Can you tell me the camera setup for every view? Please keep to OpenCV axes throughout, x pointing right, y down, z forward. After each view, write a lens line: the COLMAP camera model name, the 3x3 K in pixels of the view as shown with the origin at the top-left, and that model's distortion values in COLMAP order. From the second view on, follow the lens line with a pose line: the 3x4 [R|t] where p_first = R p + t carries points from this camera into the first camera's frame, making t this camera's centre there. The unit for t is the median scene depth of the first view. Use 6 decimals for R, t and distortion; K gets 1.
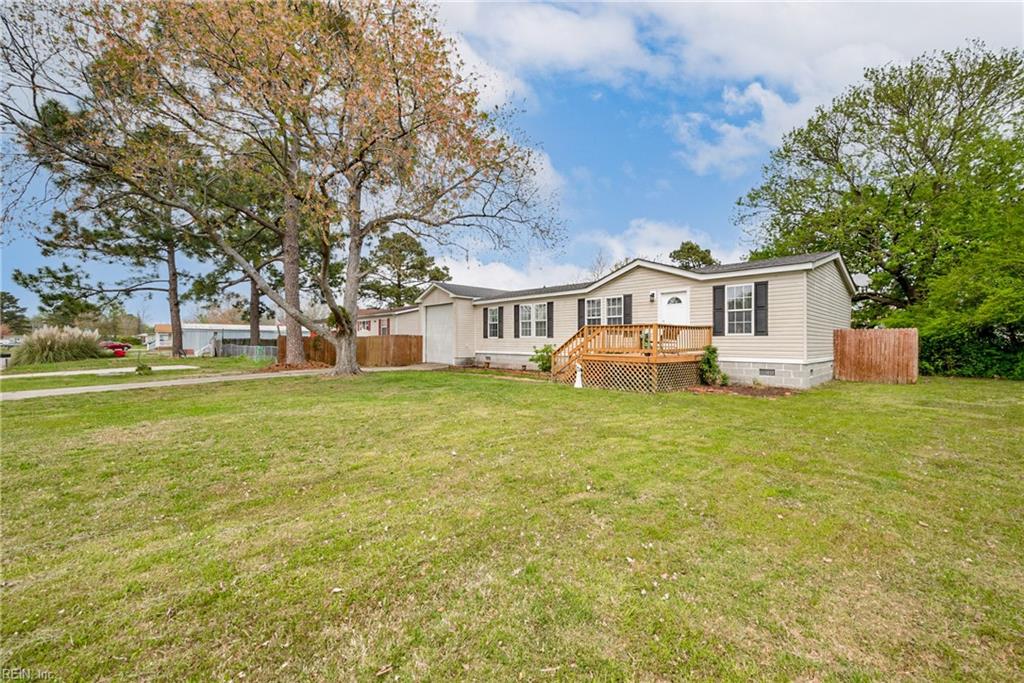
lens RADIAL K [[408.0, 0, 511.1], [0, 408.0, 340.1], [0, 0, 1]] dist [-0.000652, 0.000980]
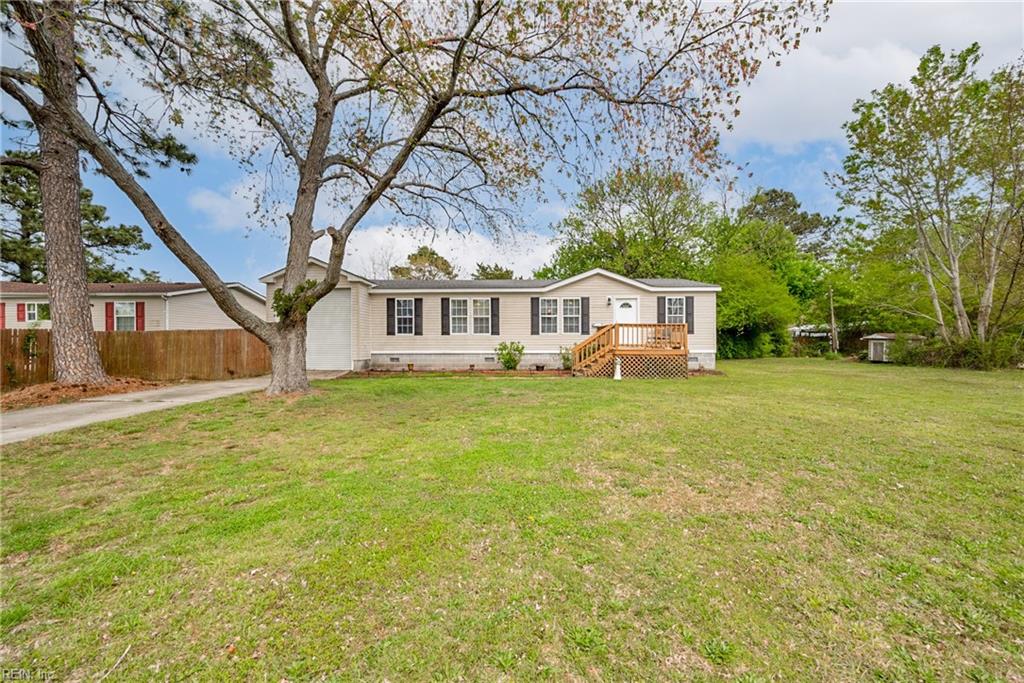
lens RADIAL K [[408.0, 0, 511.0], [0, 408.0, 339.2], [0, 0, 1]] dist [-0.000652, 0.000980]
pose [[0.697855, -0.000006, 0.716239, -0.597206], [0.000895, 0.999999, -0.000864, 0.005230], [-0.716238, 0.001244, 0.697855, 0.318884]]
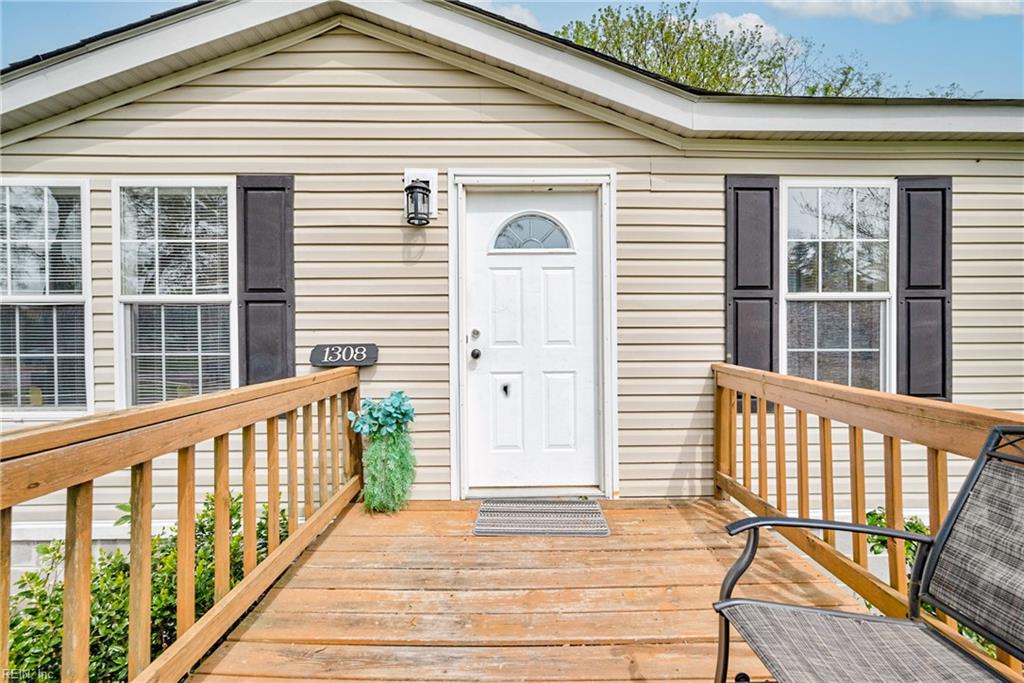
lens RADIAL K [[408.0, 0, 512.8], [0, 408.0, 337.0], [0, 0, 1]] dist [-0.000652, 0.000980]
pose [[0.682027, 0.002441, 0.731323, 0.205089], [-0.000399, 0.999996, -0.002965, -0.037540], [-0.731327, 0.001731, 0.682025, 0.715889]]
